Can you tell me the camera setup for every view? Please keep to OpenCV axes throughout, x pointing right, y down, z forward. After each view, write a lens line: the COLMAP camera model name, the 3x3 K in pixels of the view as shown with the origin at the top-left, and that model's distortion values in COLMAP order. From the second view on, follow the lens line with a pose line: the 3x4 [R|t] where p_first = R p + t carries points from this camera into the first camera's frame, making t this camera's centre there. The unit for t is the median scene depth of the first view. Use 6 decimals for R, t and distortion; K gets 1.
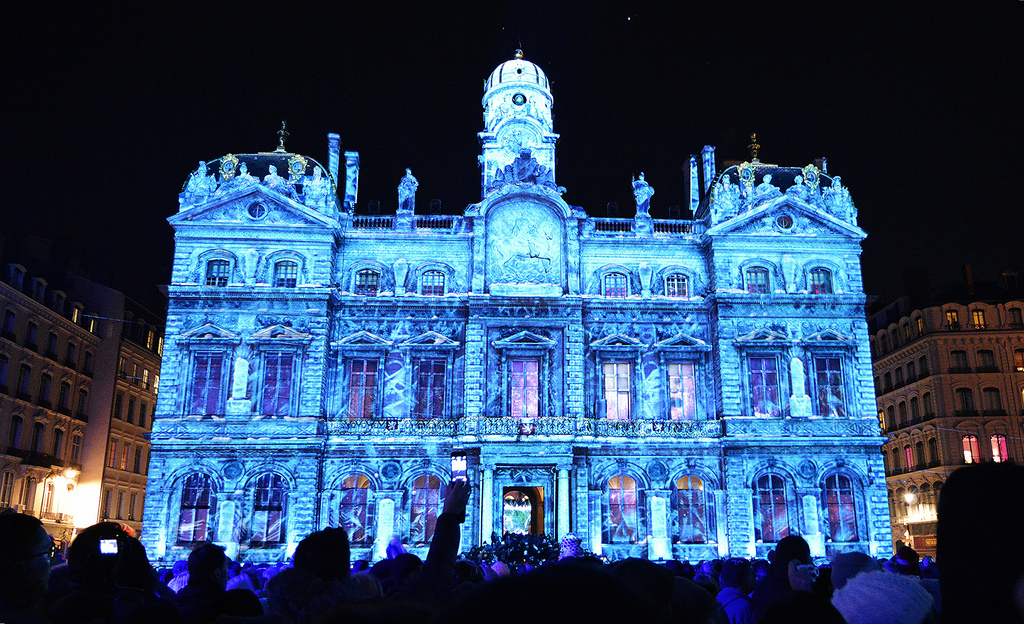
lens RADIAL K [[803.1, 0, 518.1], [0, 803.1, 313.2], [0, 0, 1]] dist [-0.030134, -0.015169]
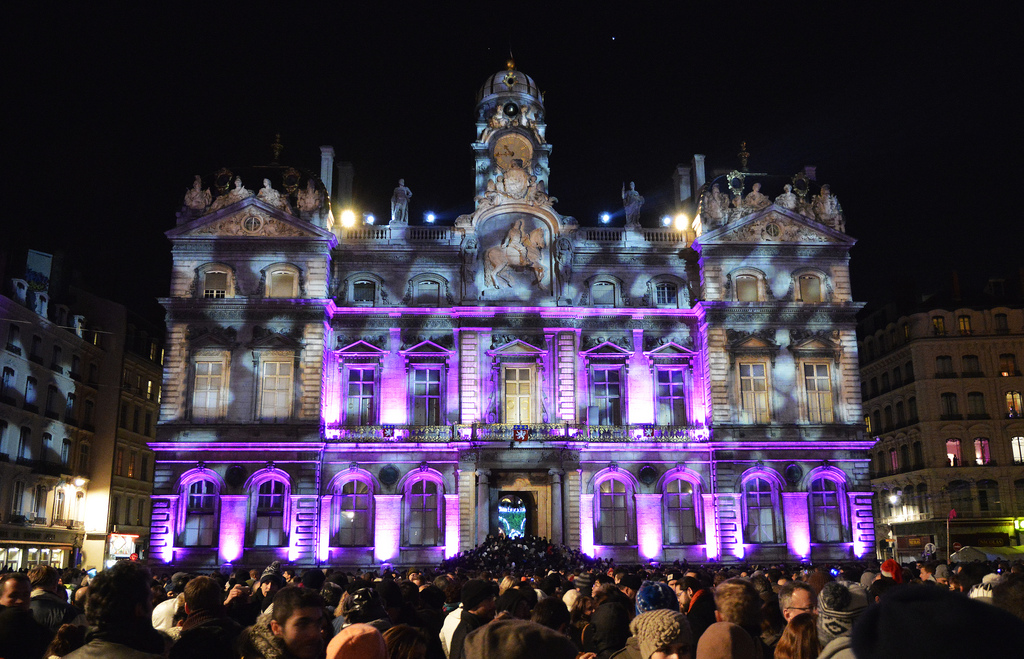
lens RADIAL K [[925.7, 0, 520.4], [0, 925.7, 335.6], [0, 0, 1]] dist [-0.045420, 0.001951]
pose [[0.999978, -0.006511, -0.001421, 0.013724], [0.006580, 0.998436, 0.055514, -0.048080], [0.001057, -0.055523, 0.998457, -0.172423]]
